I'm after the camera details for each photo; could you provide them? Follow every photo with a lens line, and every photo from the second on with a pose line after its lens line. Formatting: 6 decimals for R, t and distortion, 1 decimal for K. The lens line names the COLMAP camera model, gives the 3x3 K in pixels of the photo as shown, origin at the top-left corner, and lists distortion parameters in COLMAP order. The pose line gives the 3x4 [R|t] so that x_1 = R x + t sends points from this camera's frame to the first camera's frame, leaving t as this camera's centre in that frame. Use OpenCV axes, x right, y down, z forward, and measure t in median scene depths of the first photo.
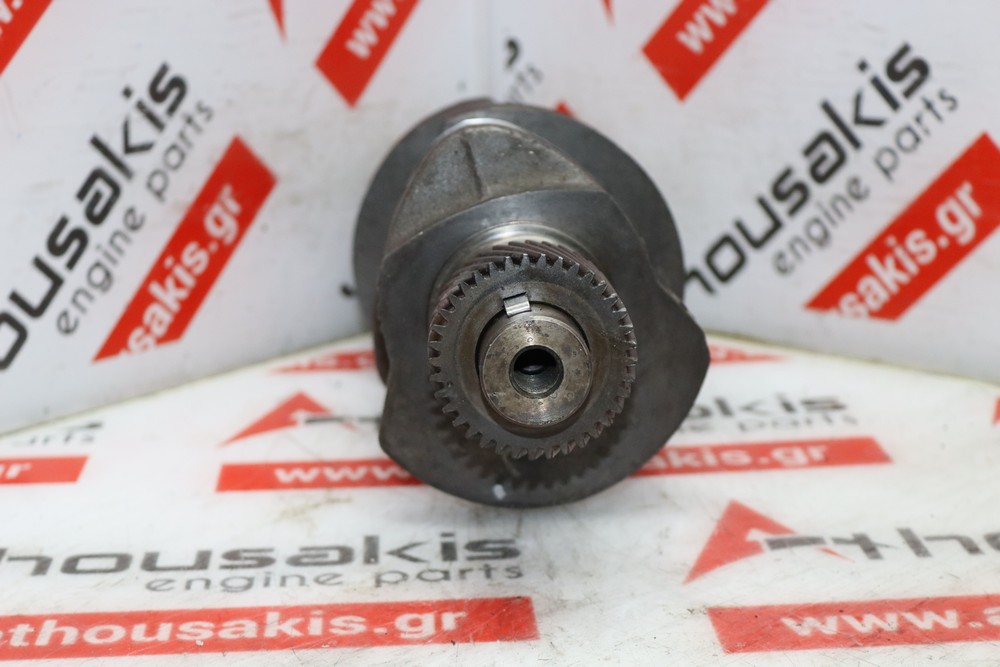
lens RADIAL K [[2010.2, 0, 500.0], [0, 2010.2, 333.5], [0, 0, 1]] dist [-0.000141, -0.069678]
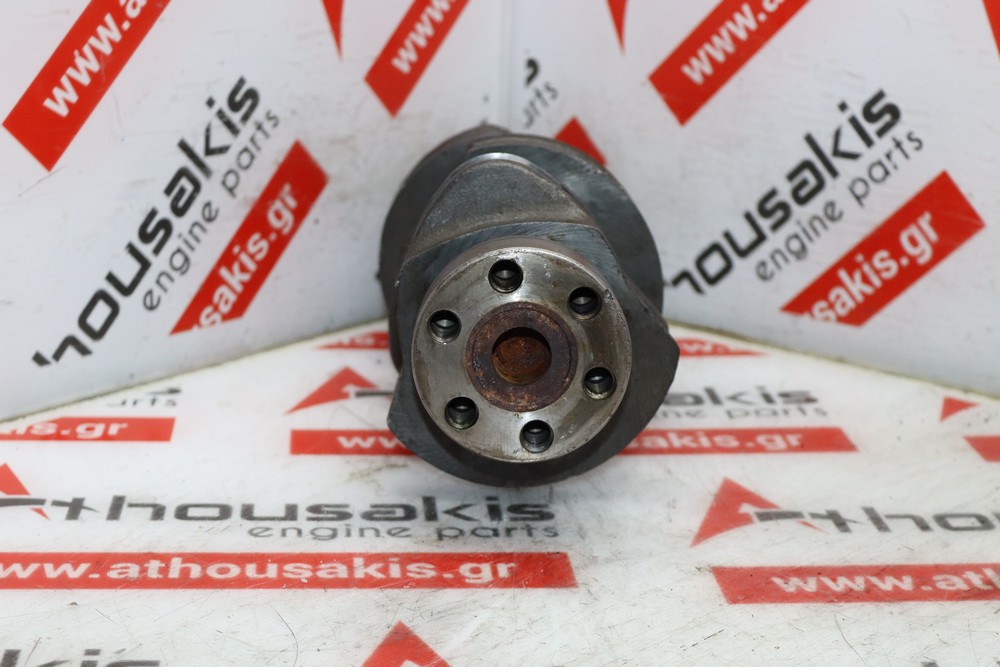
lens RADIAL K [[2106.9, 0, 500.0], [0, 2106.9, 333.5], [0, 0, 1]] dist [-0.026641, -0.064334]
pose [[0.997920, 0.041417, 0.049402, -0.076701], [-0.042827, 0.998694, 0.027845, -0.029430], [-0.048184, -0.029903, 0.998391, -0.222236]]
